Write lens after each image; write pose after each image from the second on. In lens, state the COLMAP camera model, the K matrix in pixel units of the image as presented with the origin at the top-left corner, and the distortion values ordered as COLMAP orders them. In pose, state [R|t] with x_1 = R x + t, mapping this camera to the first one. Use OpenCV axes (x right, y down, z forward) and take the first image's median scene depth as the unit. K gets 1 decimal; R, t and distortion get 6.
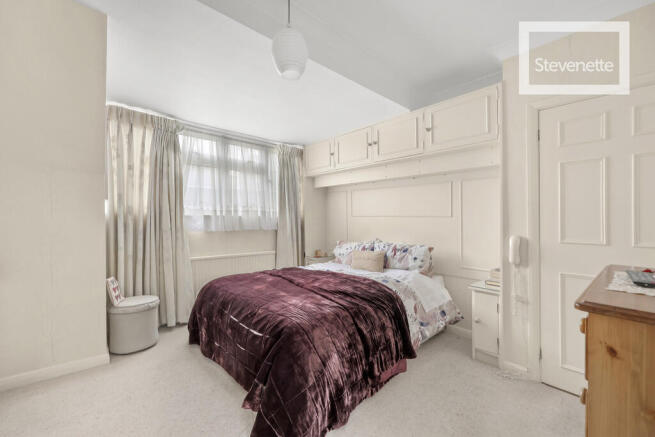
lens RADIAL K [[263.3, 0, 328.3], [0, 263.3, 221.6], [0, 0, 1]] dist [0.000157, 0.000268]
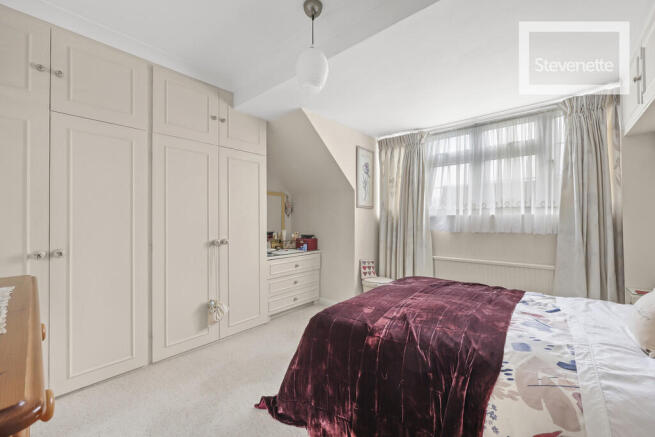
lens RADIAL K [[263.3, 0, 329.9], [0, 263.3, 218.9], [0, 0, 1]] dist [0.000157, 0.000268]
pose [[0.138077, -0.006005, -0.990403, 0.407676], [0.005701, 0.999970, -0.005268, -0.006826], [0.990405, -0.004919, 0.138107, 0.397506]]
